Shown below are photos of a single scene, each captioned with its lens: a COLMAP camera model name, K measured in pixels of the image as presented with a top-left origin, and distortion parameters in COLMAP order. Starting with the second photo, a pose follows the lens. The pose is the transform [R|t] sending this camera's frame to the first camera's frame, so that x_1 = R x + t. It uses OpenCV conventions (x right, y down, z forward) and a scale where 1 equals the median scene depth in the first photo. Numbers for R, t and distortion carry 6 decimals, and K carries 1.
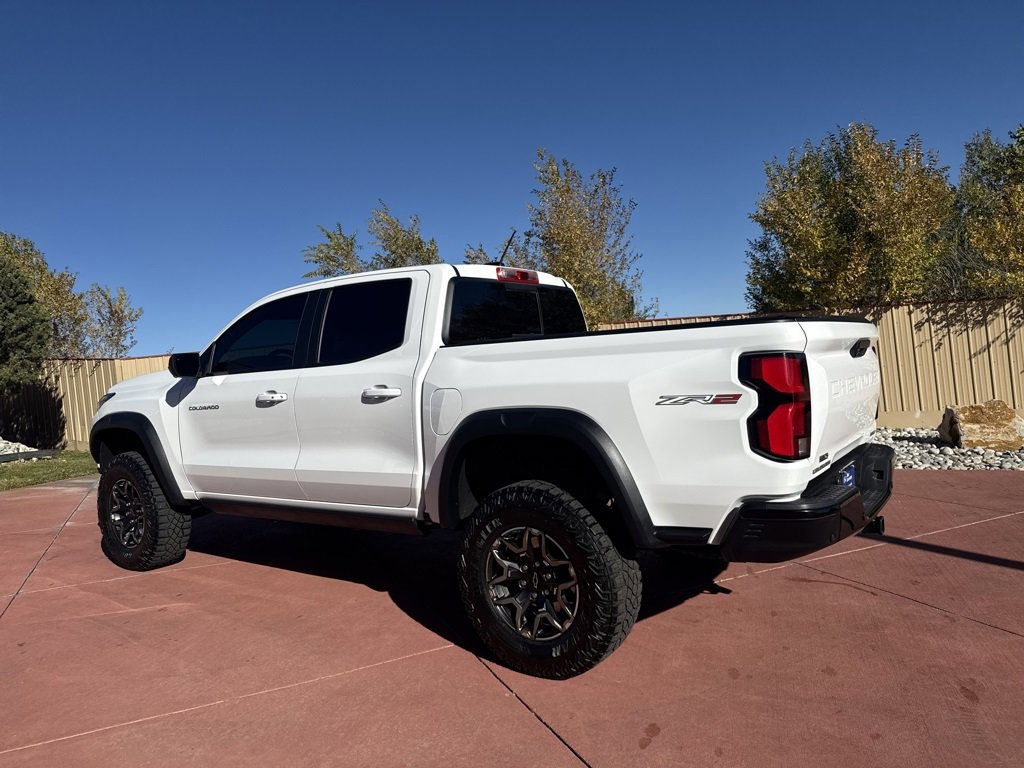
lens RADIAL K [[739.9, 0, 490.7], [0, 739.9, 367.5], [0, 0, 1]] dist [0.057539, -0.071318]
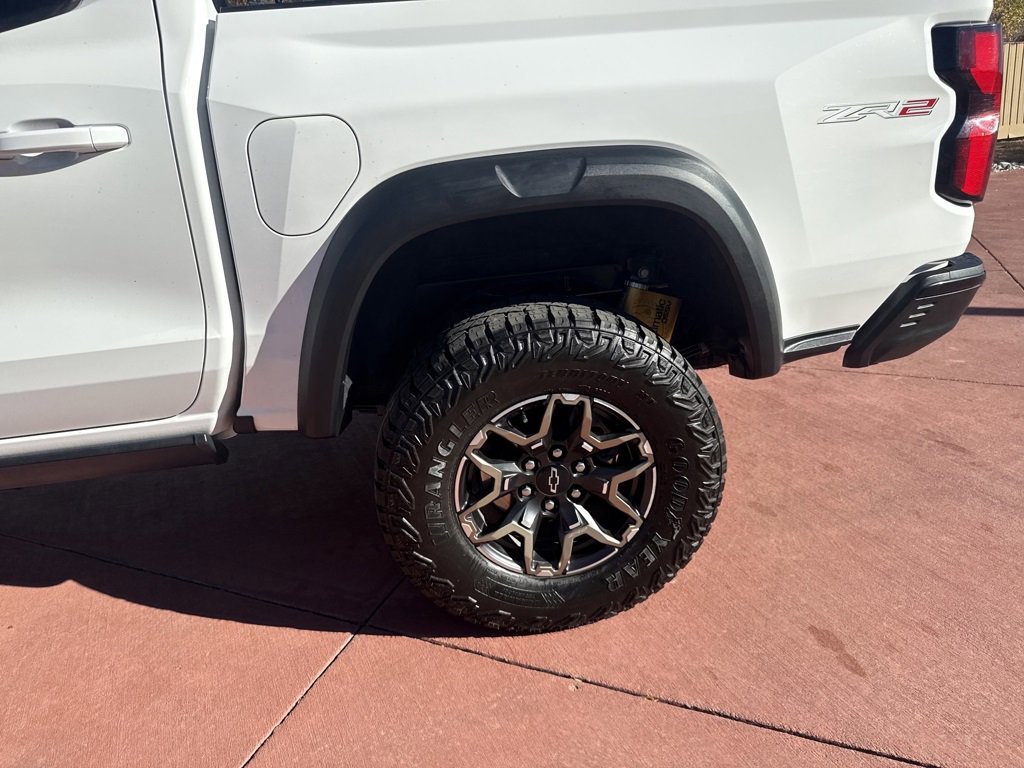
lens RADIAL K [[739.9, 0, 490.7], [0, 739.9, 367.5], [0, 0, 1]] dist [0.057539, -0.071318]
pose [[0.709262, -0.243226, 0.661656, -0.306622], [0.028242, 0.947643, 0.318081, 0.033191], [-0.704379, -0.206916, 0.678996, 0.667966]]
